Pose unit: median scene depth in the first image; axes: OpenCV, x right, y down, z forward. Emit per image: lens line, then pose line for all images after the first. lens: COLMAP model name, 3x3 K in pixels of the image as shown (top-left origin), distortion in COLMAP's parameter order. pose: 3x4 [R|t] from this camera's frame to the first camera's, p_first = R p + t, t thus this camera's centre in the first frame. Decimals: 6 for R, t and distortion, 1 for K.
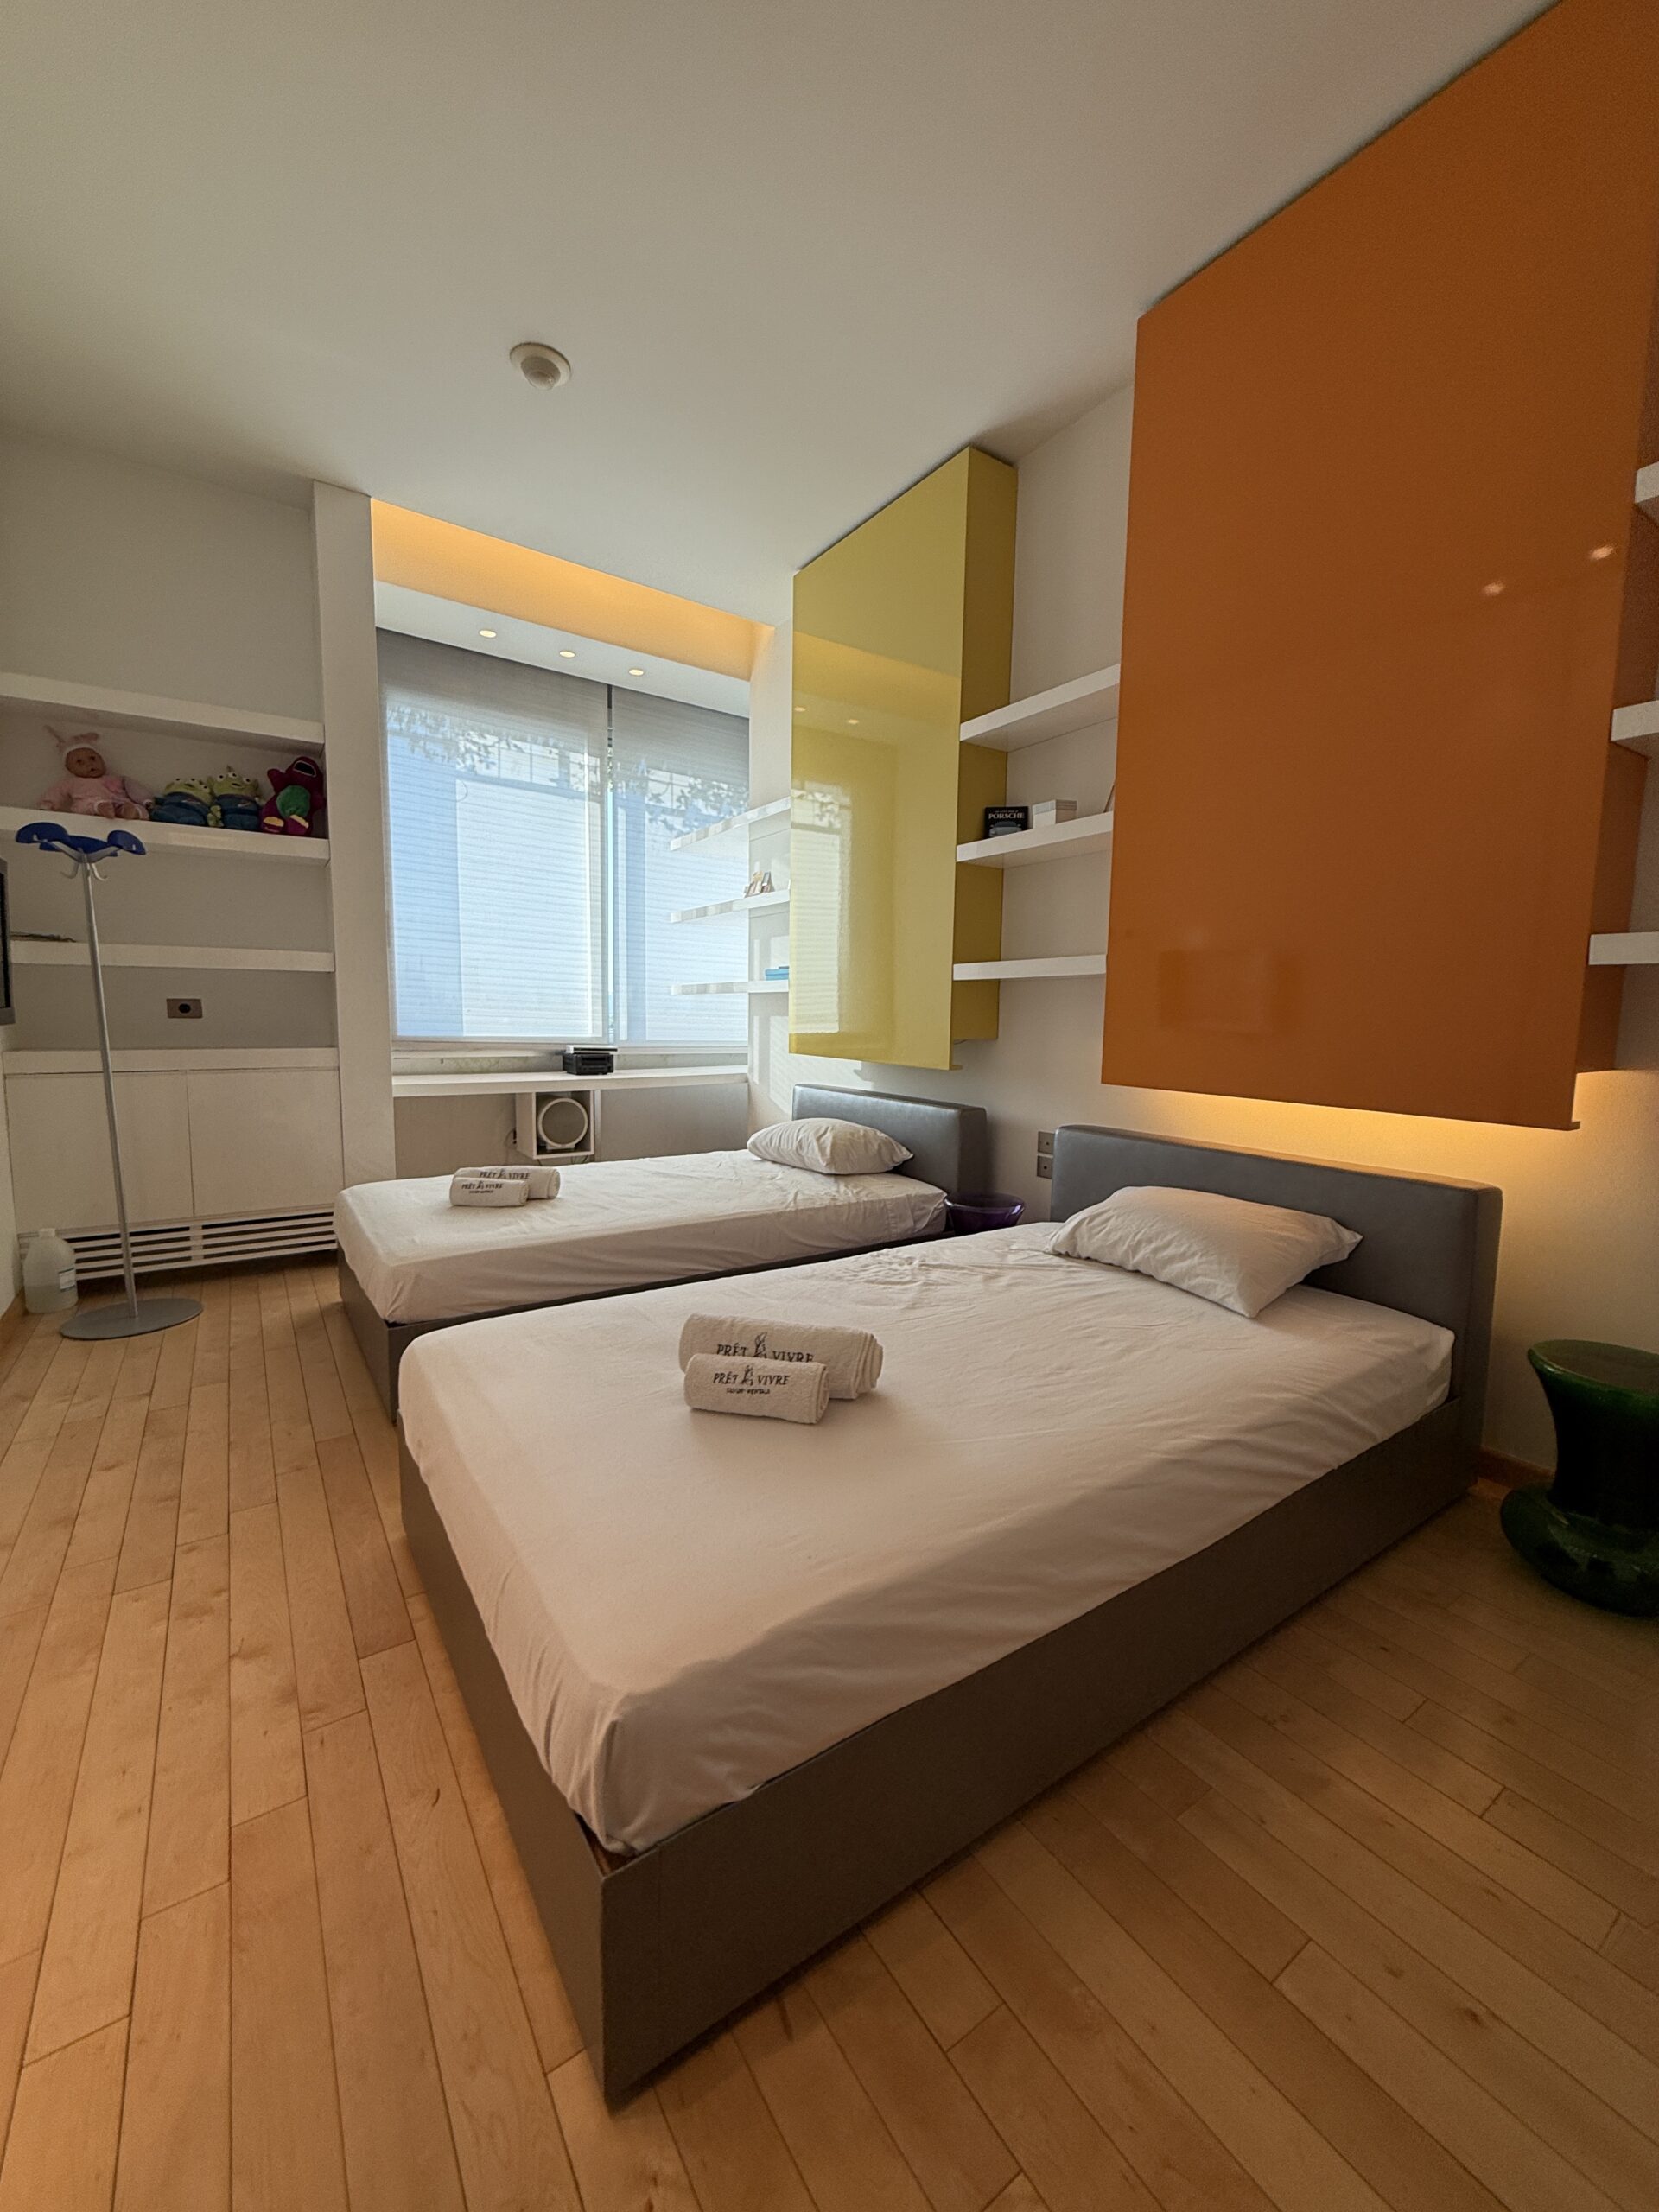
lens RADIAL K [[867.6, 0, 825.6], [0, 867.6, 1098.6], [0, 0, 1]] dist [-0.000423, 0.000089]
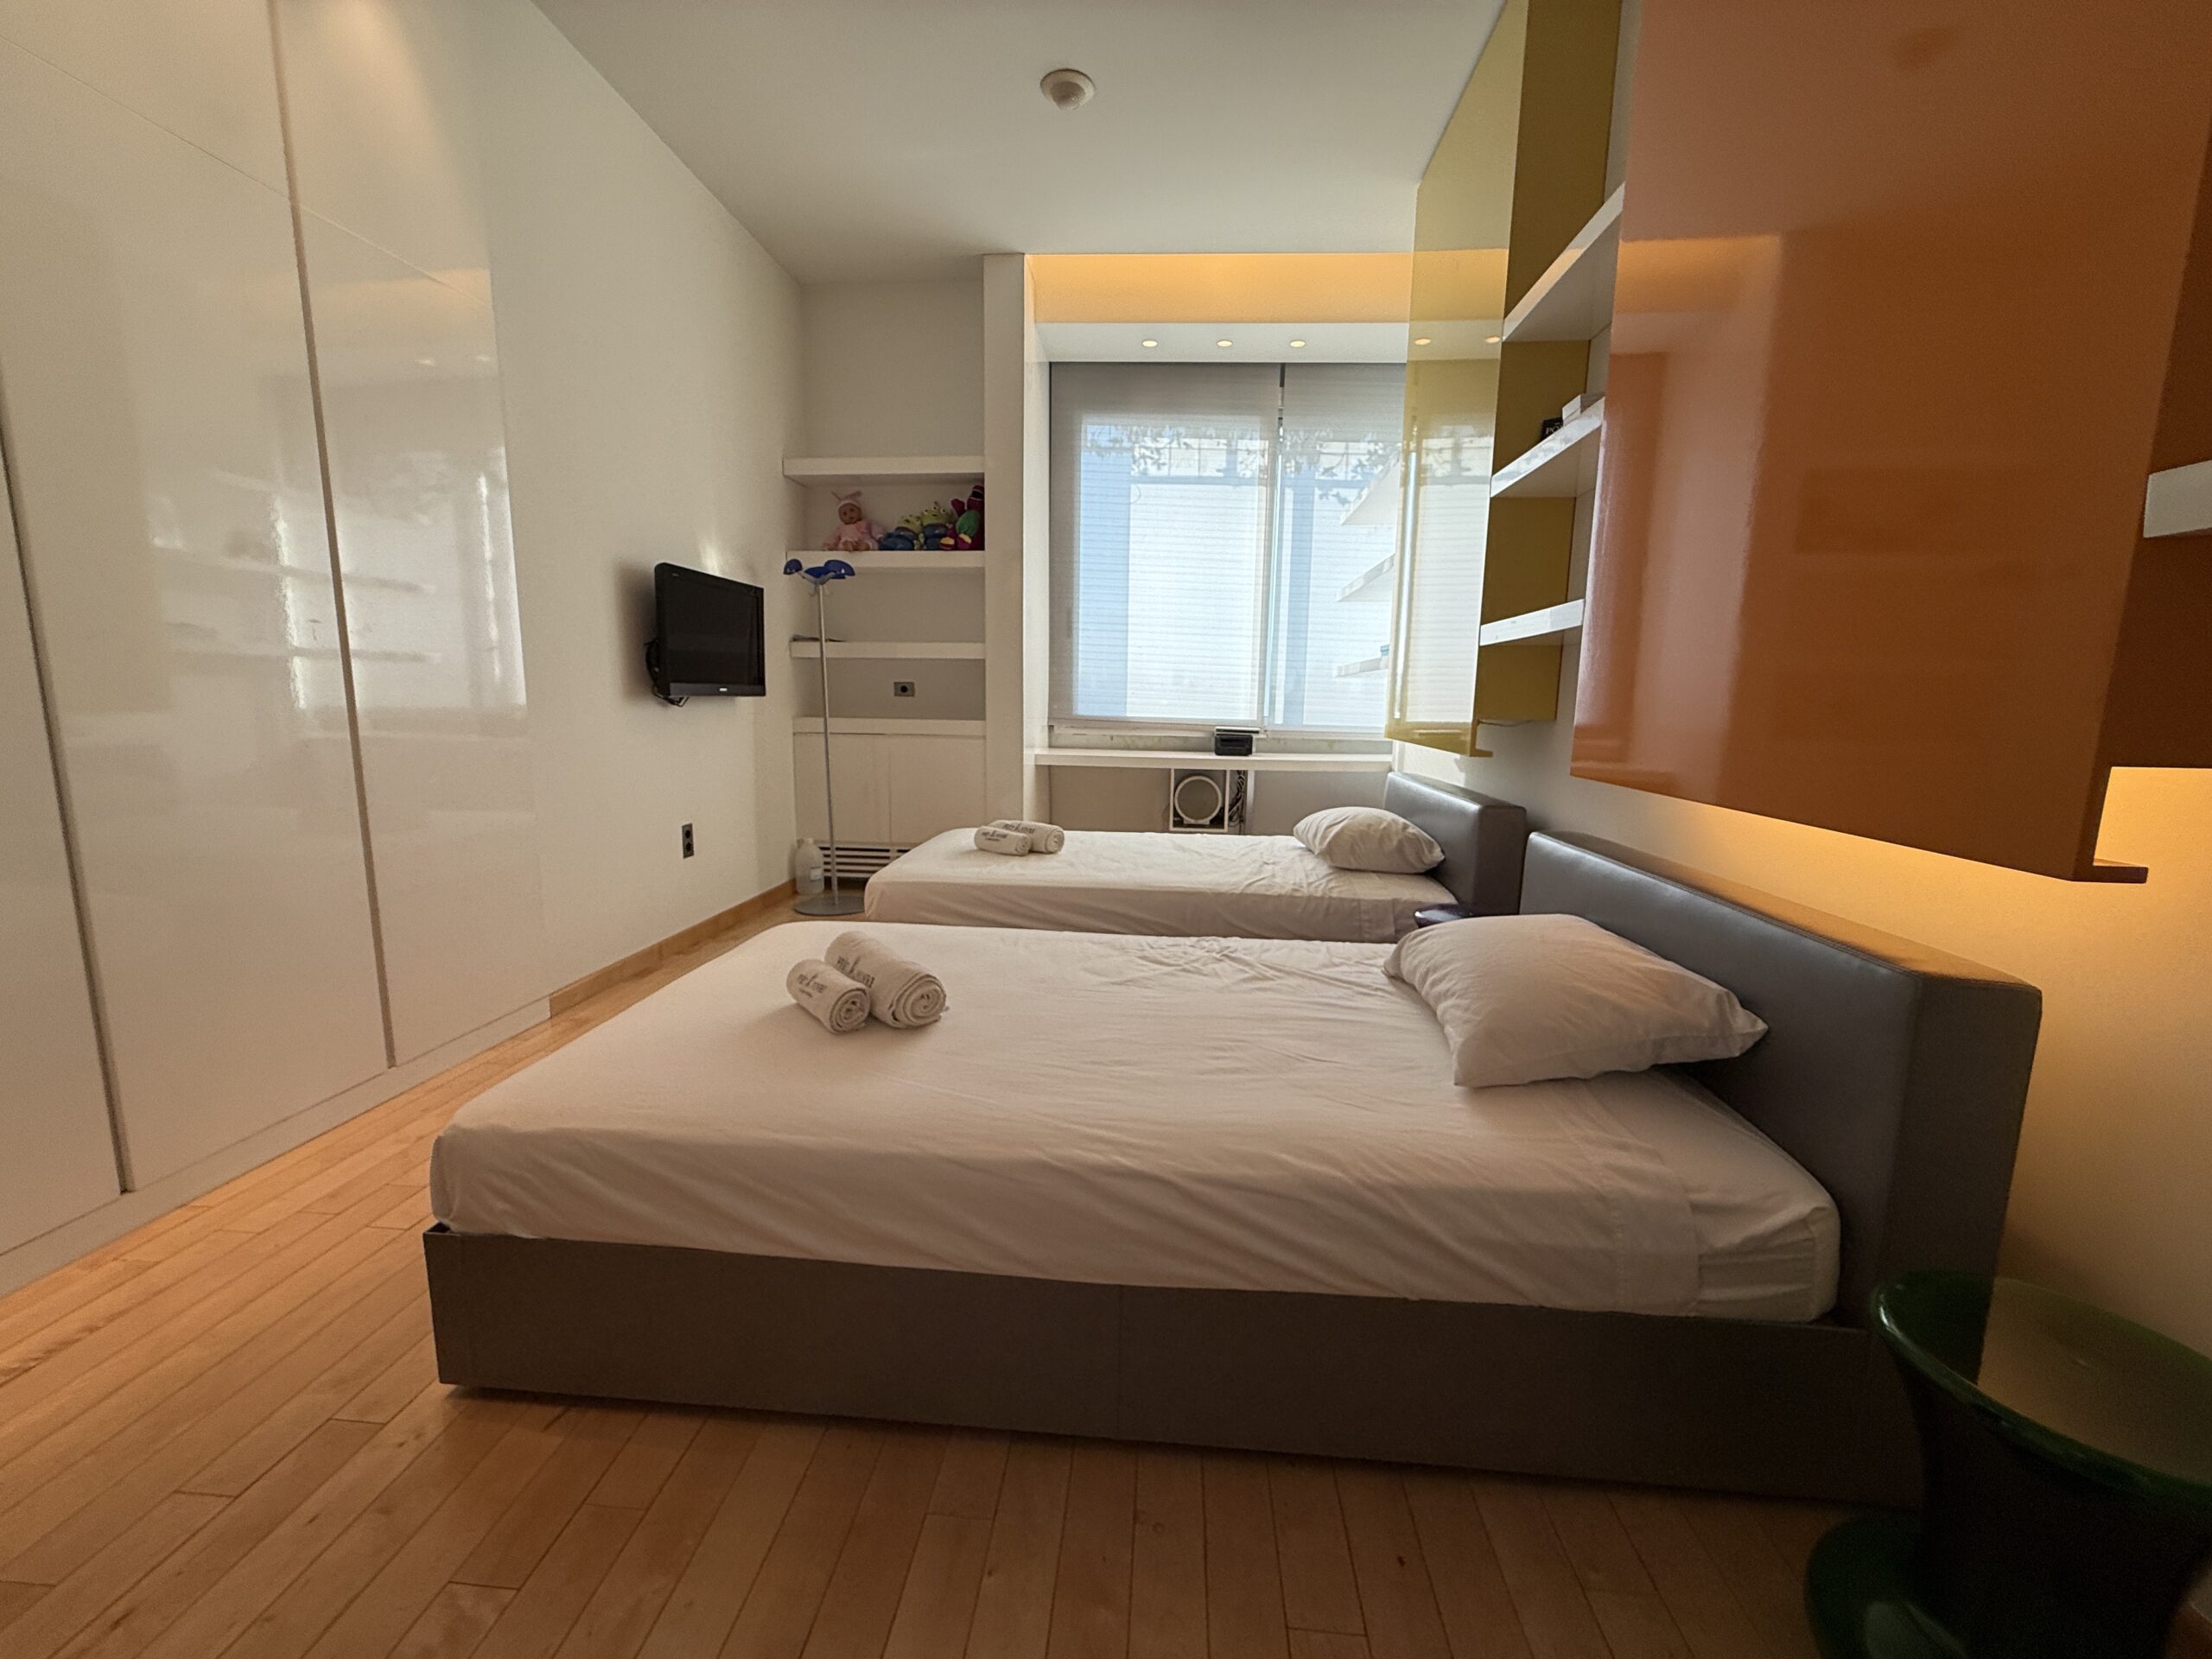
lens RADIAL K [[867.6, 0, 1095.3], [0, 867.6, 825.5], [0, 0, 1]] dist [-0.000423, 0.000089]
pose [[0.782456, 0.090352, -0.616117, 0.392152], [-0.068248, 0.995900, 0.059374, 0.007814], [0.618955, -0.004409, 0.785414, 0.140973]]
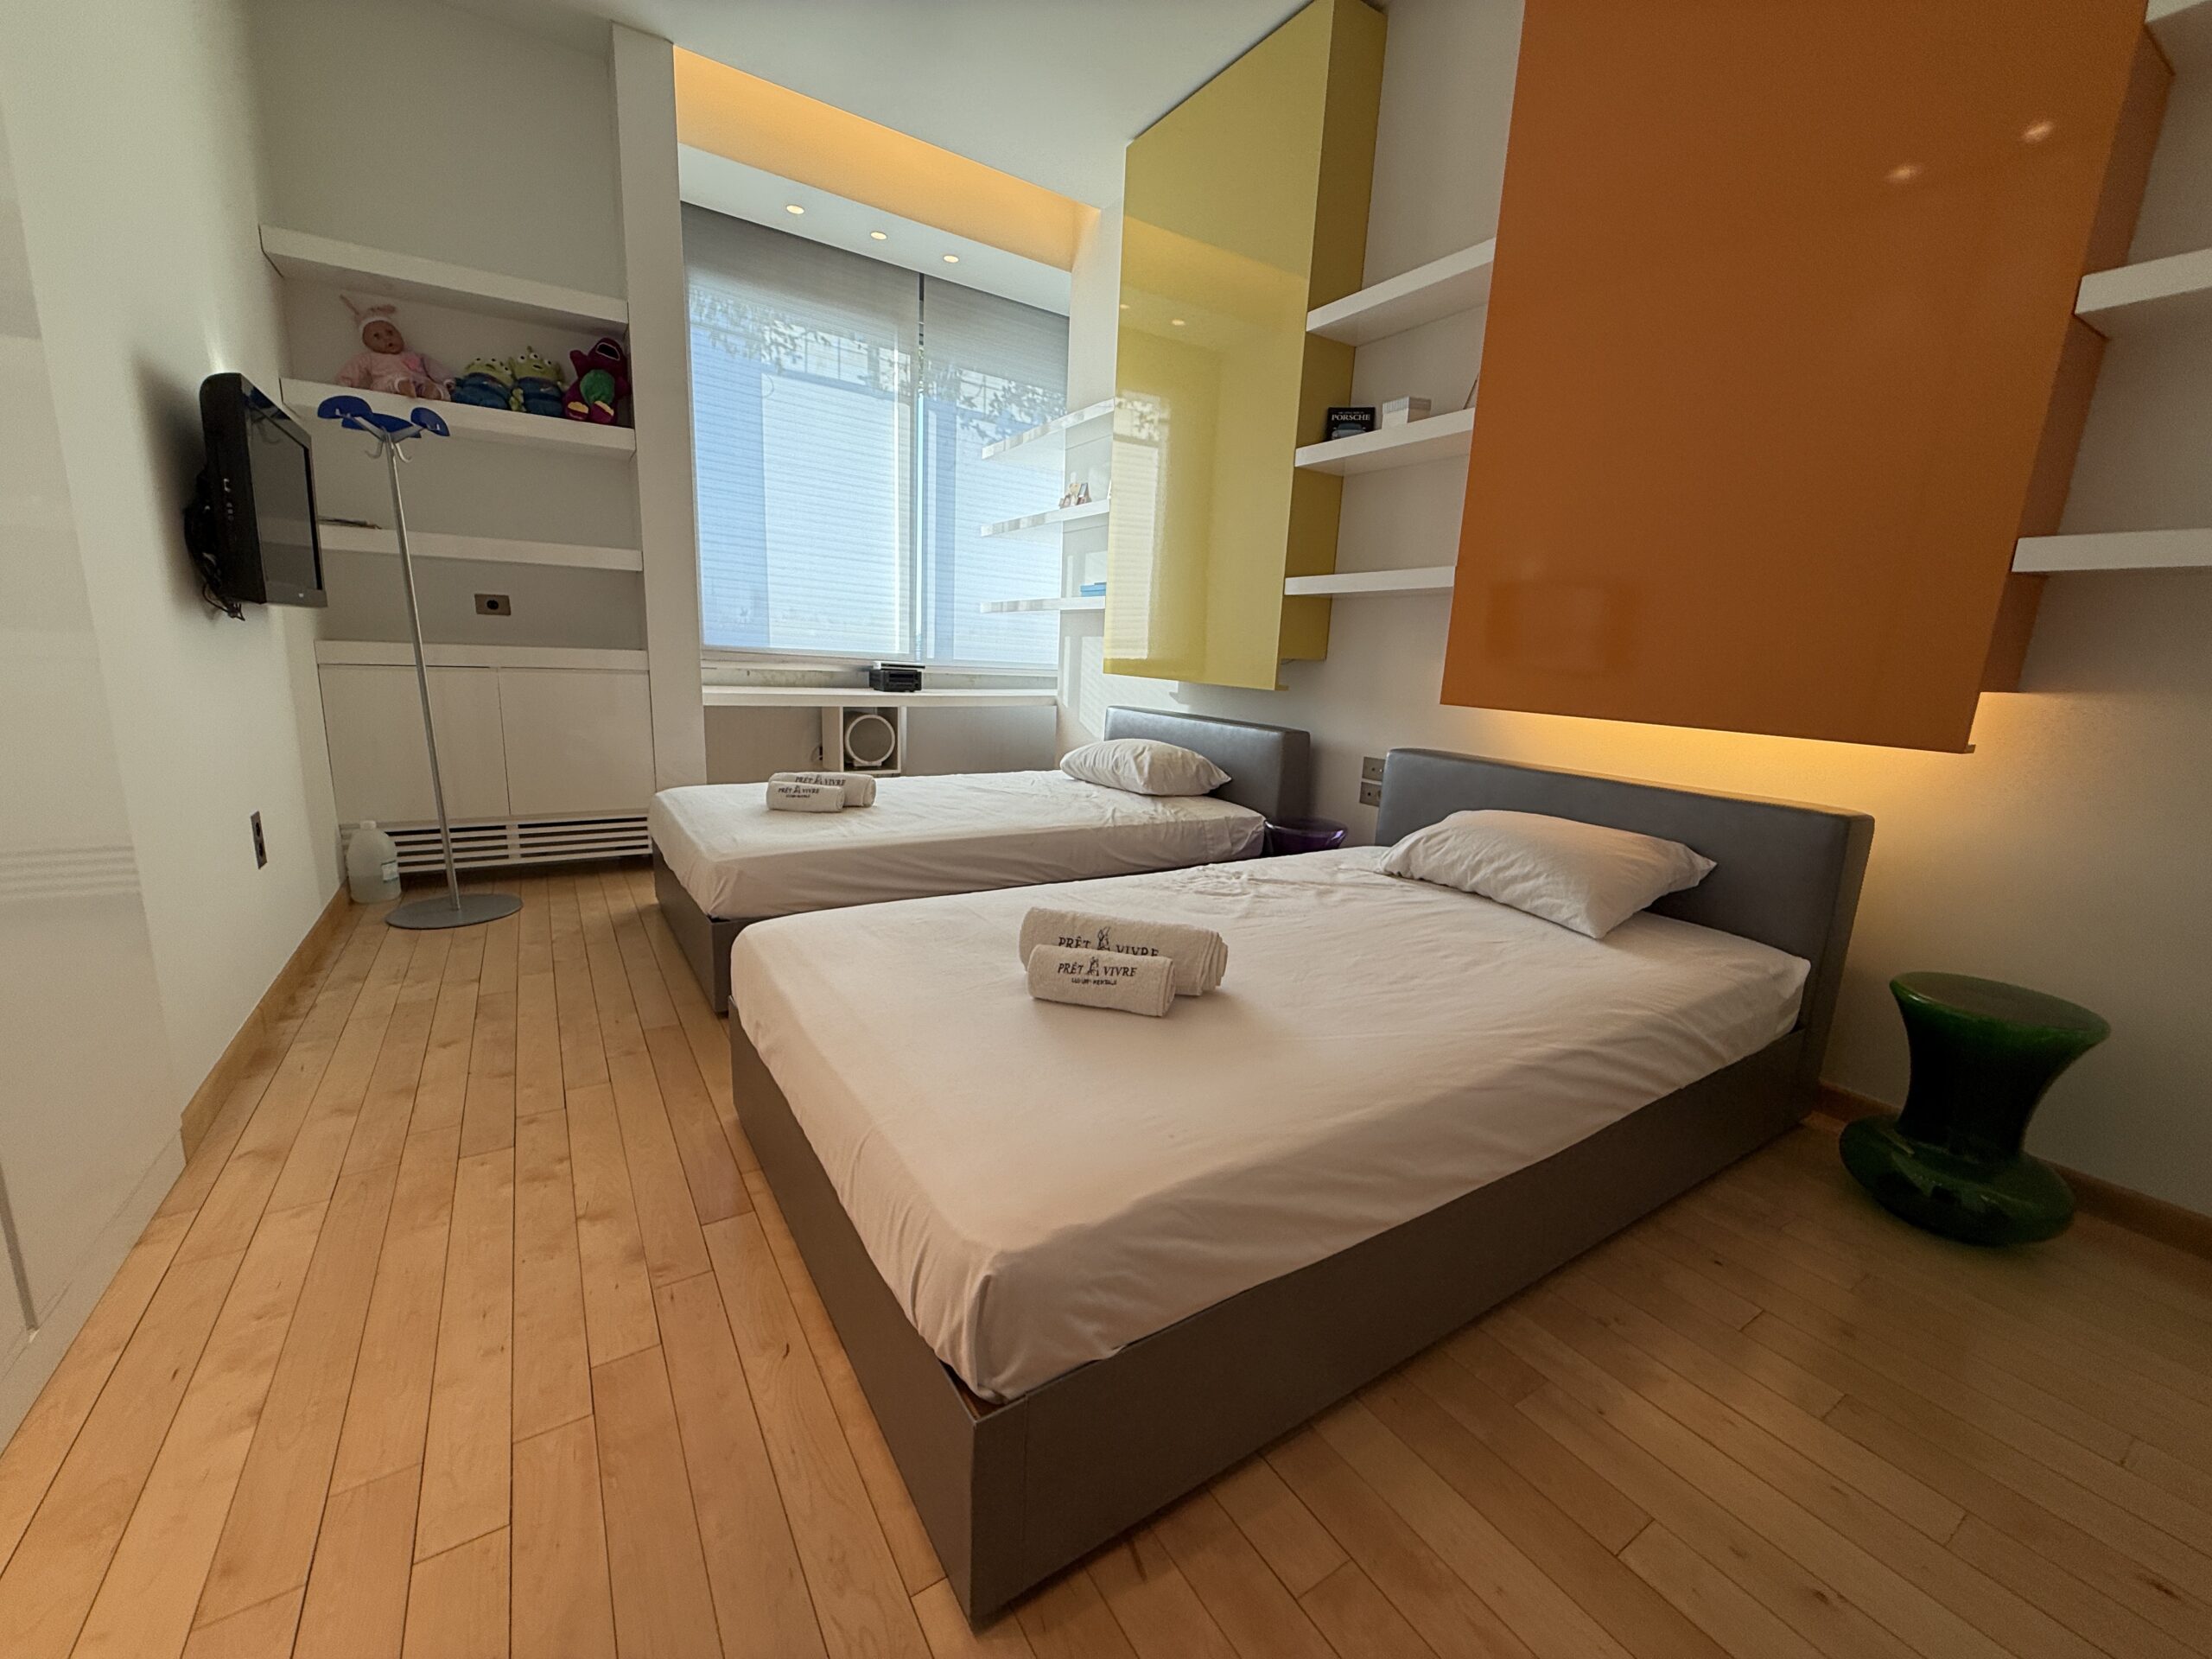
lens RADIAL K [[869.8, 0, 1095.9], [0, 869.8, 823.4], [0, 0, 1]] dist [0.000138, -0.000210]
pose [[0.999139, 0.034502, -0.023043, -0.030559], [-0.032097, 0.994703, 0.097649, 0.027360], [0.026290, -0.096825, 0.994954, 0.017390]]
